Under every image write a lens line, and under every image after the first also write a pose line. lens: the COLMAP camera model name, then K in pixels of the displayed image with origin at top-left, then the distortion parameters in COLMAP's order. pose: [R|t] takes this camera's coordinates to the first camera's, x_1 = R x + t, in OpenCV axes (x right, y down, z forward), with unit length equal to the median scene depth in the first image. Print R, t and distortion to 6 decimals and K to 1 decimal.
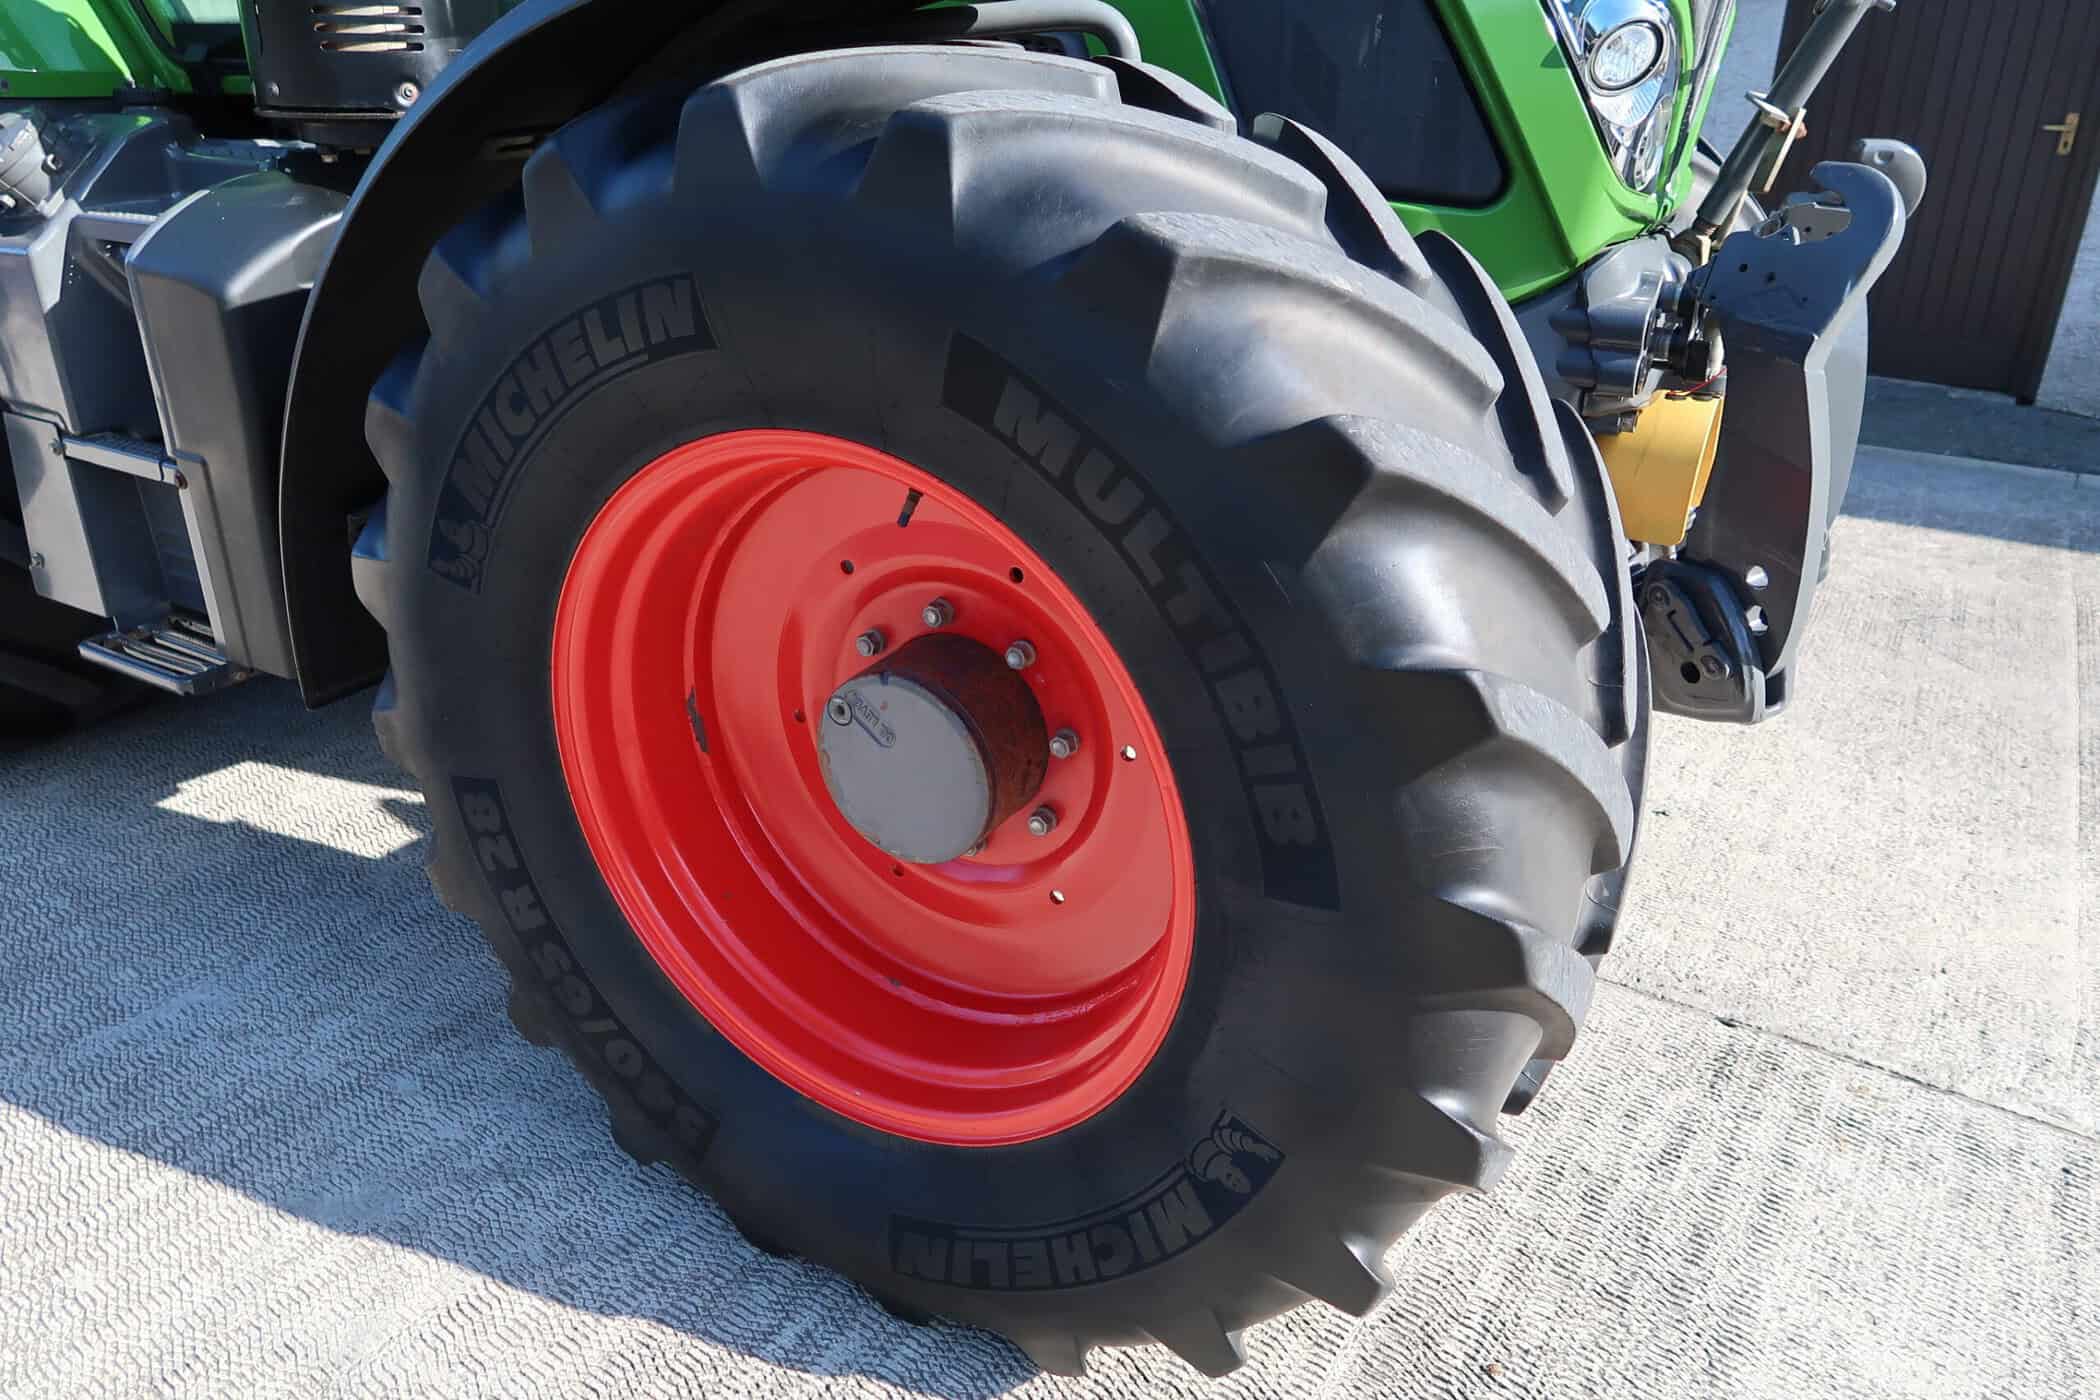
lens RADIAL K [[1446.0, 0, 1043.5], [0, 1446.0, 694.0], [0, 0, 1]] dist [-0.026126, 0.010589]
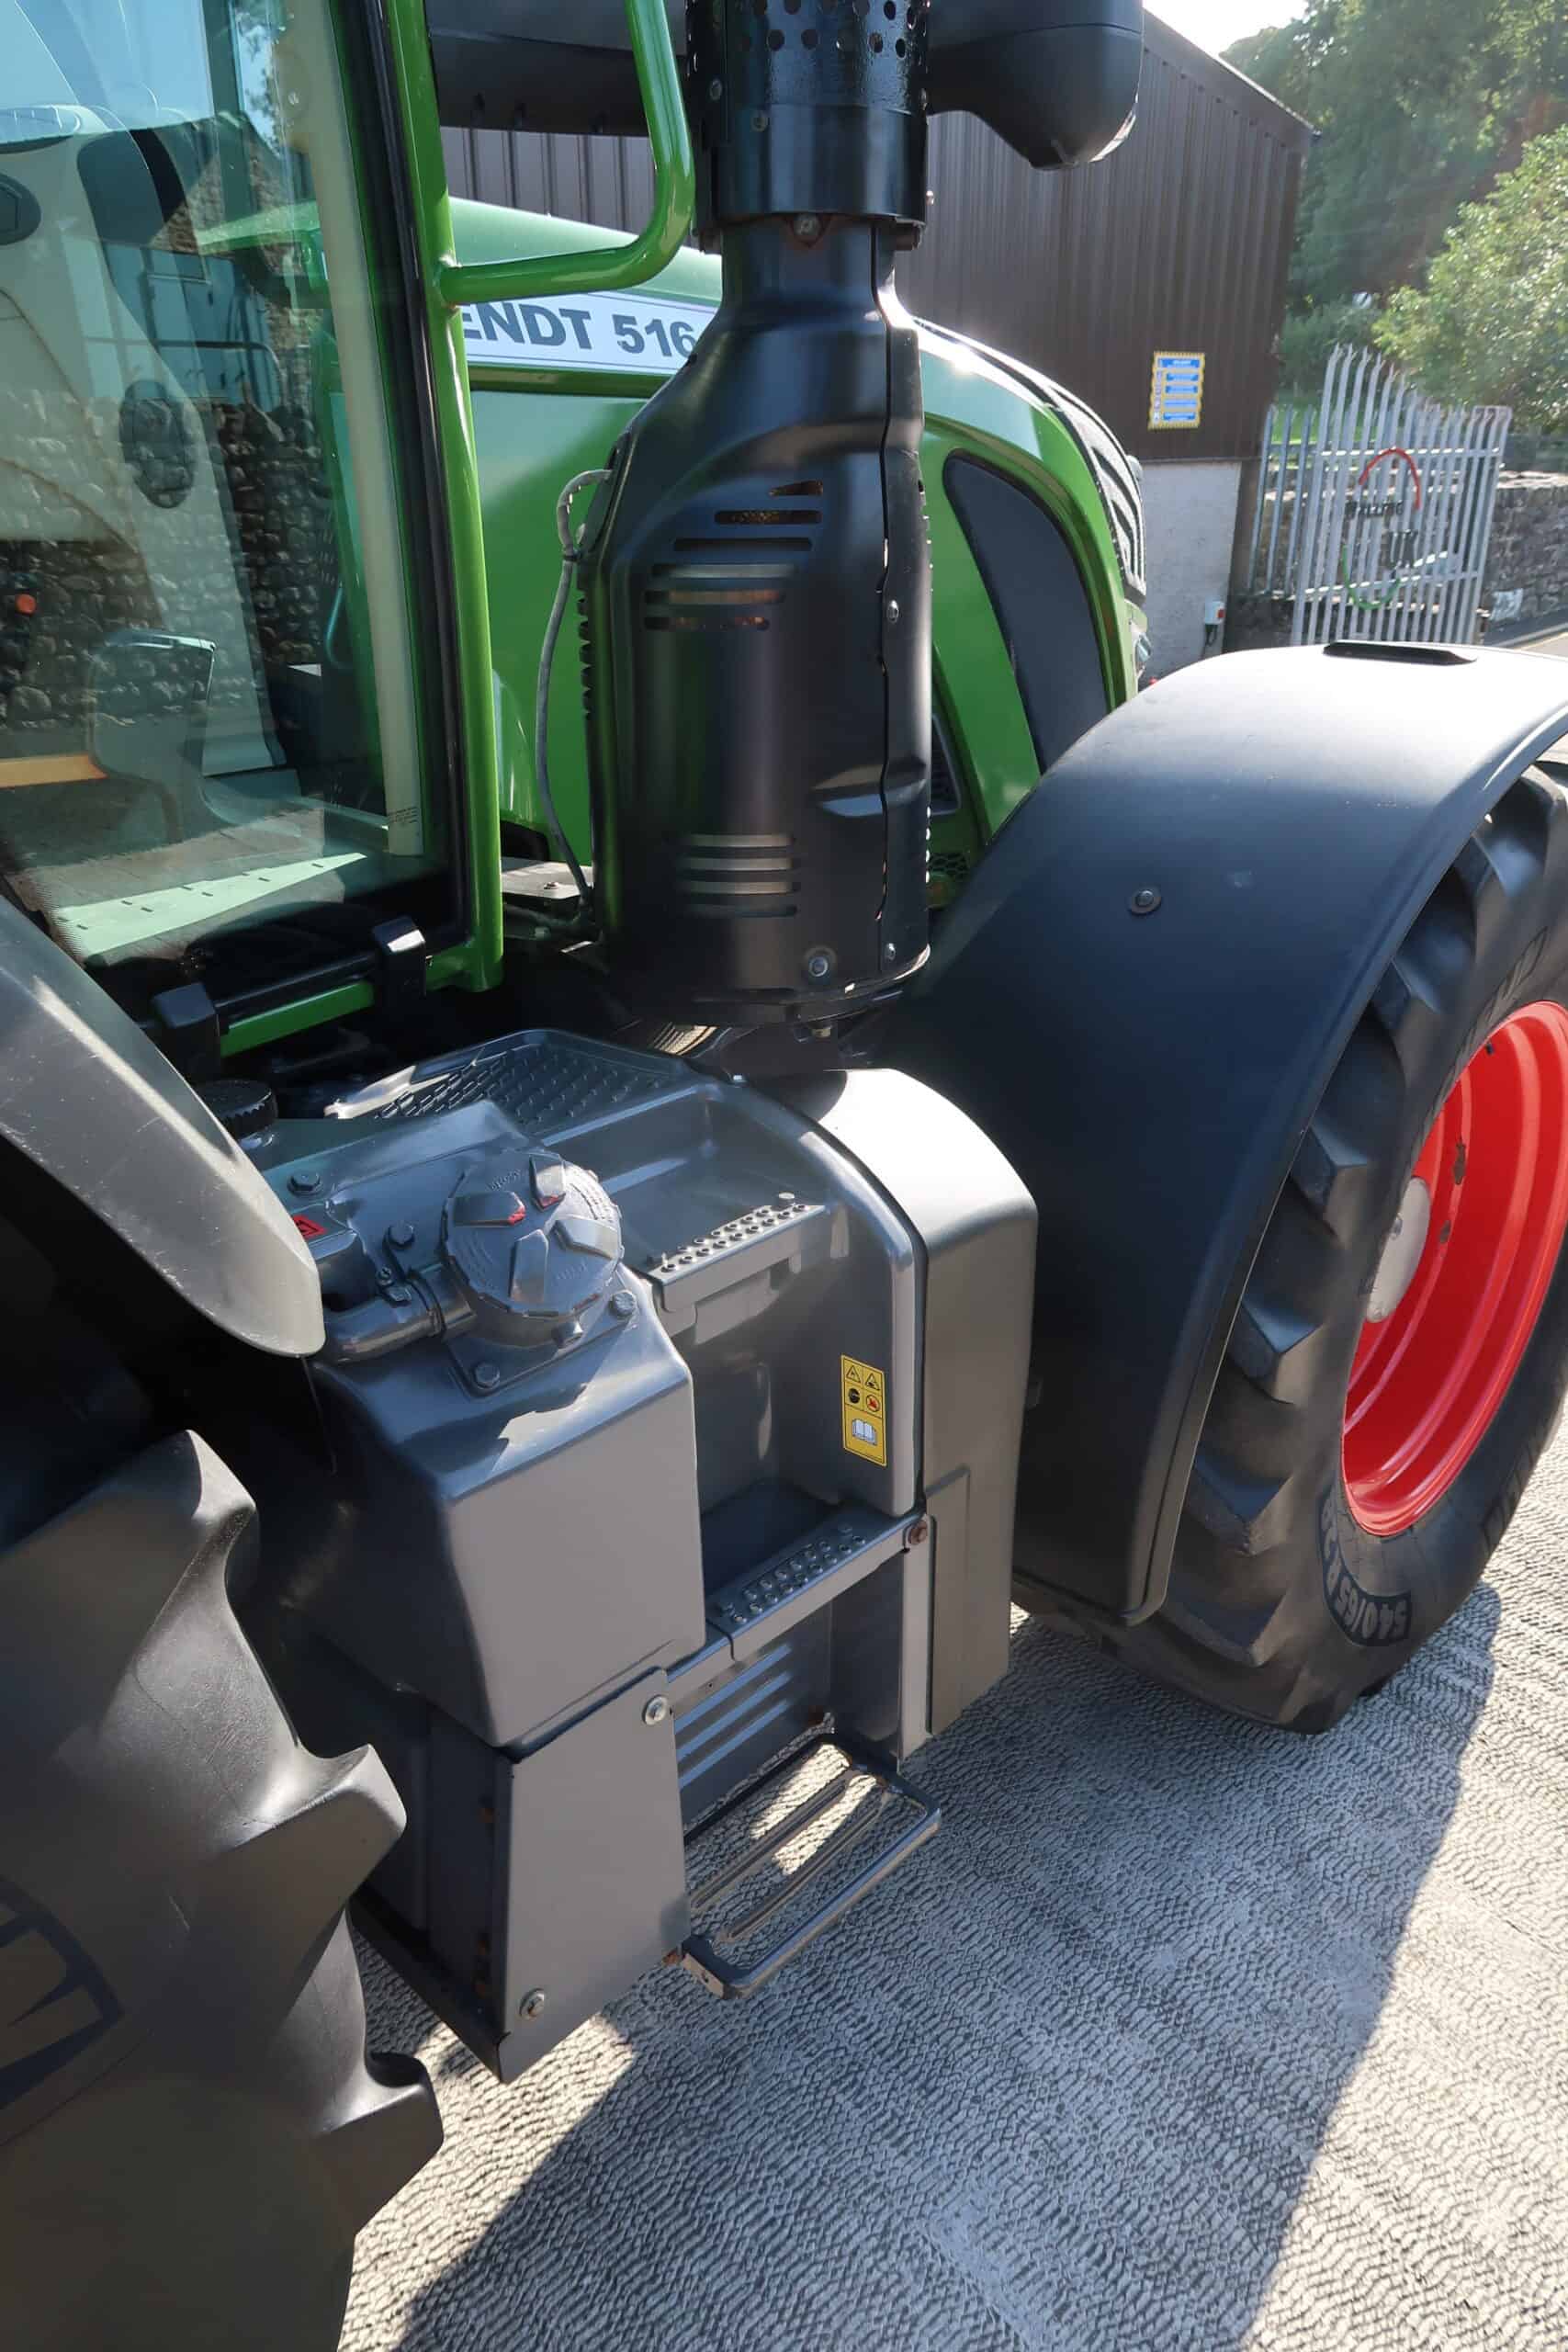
lens RADIAL K [[1623.0, 0, 786.6], [0, 1623.0, 1171.3], [0, 0, 1]] dist [-0.020612, 0.009293]
pose [[0.243782, -0.408479, 0.879611, -1.232079], [0.424797, 0.860316, 0.281787, -0.542294], [-0.871847, 0.304962, 0.383250, 0.714542]]
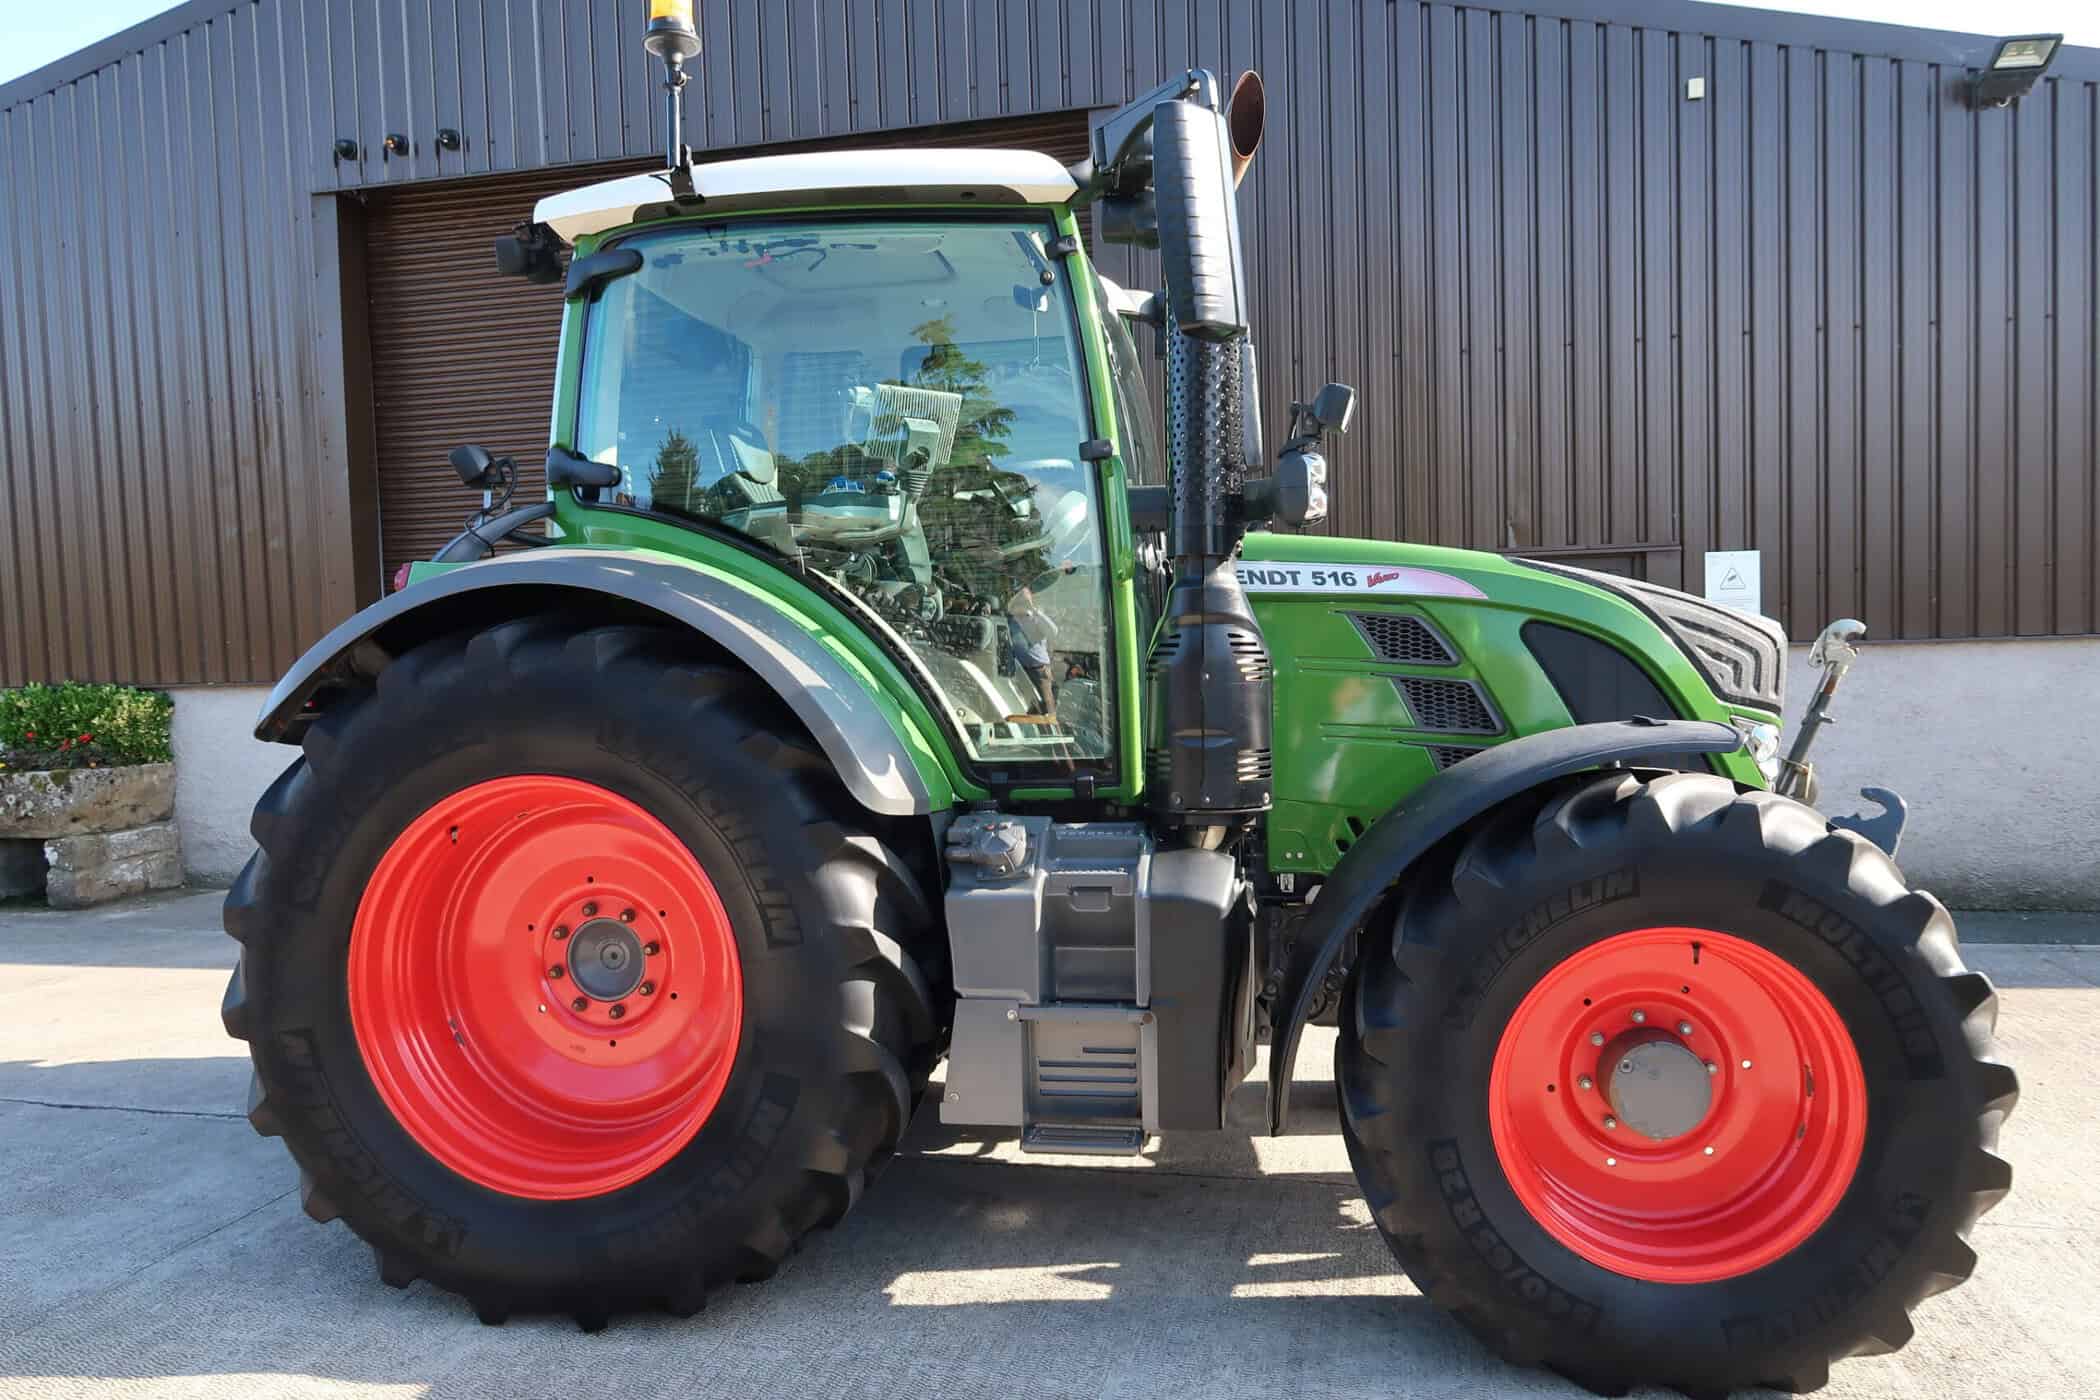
lens RADIAL K [[1446.0, 0, 1043.5], [0, 1446.0, 694.0], [0, 0, 1]] dist [-0.026126, 0.010589]
pose [[0.932781, -0.042431, 0.357936, -1.329046], [0.178243, 0.917429, -0.355744, 0.086776], [-0.313286, 0.395631, 0.863324, -0.602663]]
